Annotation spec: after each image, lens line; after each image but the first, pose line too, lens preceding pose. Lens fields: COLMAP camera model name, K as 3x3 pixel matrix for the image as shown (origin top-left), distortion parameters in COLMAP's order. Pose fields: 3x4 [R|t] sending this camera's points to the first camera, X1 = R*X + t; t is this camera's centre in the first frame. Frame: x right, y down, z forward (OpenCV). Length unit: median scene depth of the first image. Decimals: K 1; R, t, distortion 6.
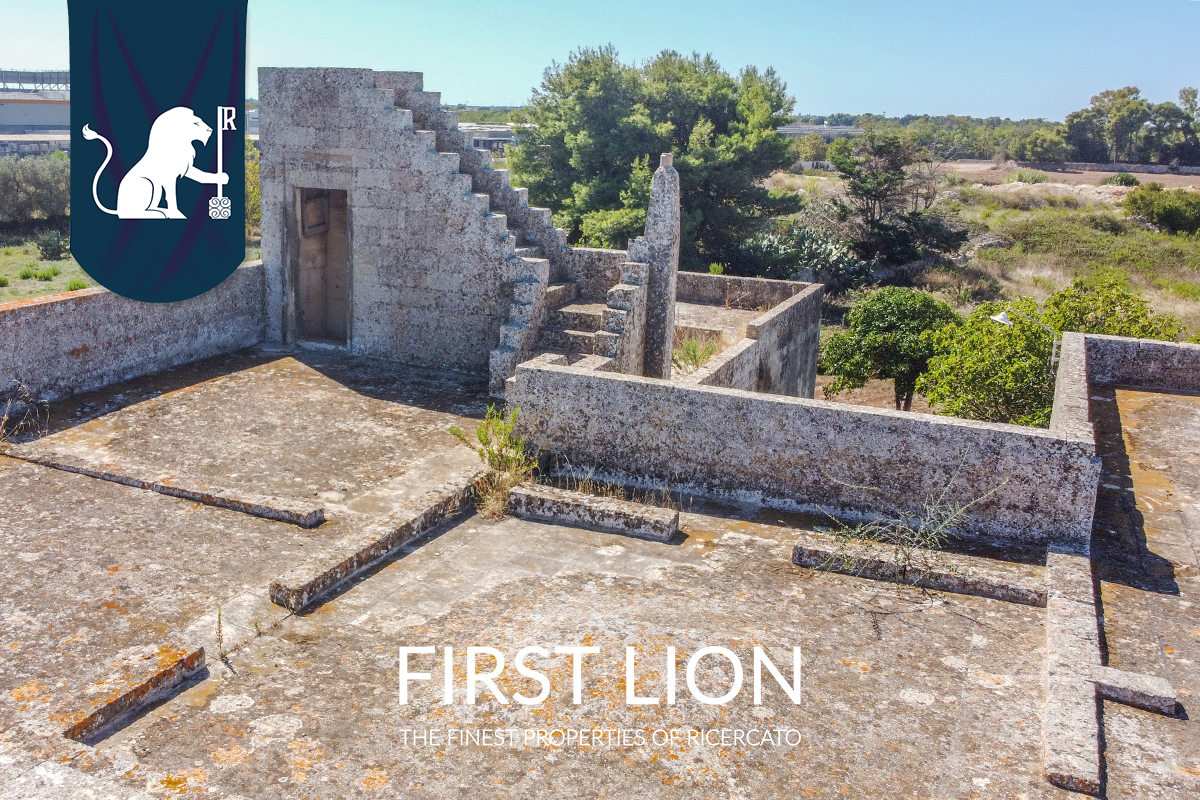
lens RADIAL K [[1127.3, 0, 469.3], [0, 1127.3, 357.1], [0, 0, 1]] dist [0.012180, -0.021022]
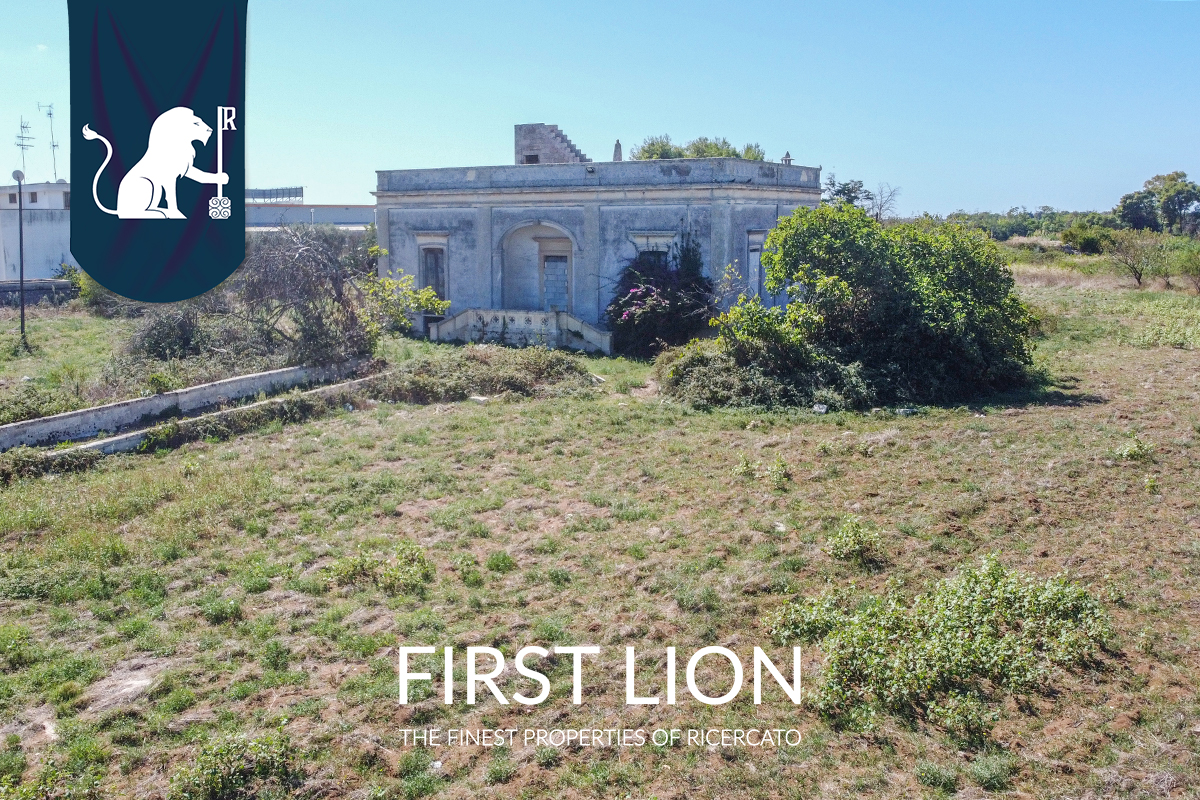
lens RADIAL K [[1176.8, 0, 522.6], [0, 1176.8, 394.9], [0, 0, 1]] dist [0.013899, -0.030181]
pose [[0.996193, -0.021407, -0.084503, 0.047901], [0.014185, 0.996266, -0.085160, 0.302946], [0.086011, 0.083637, 0.992777, -0.876508]]
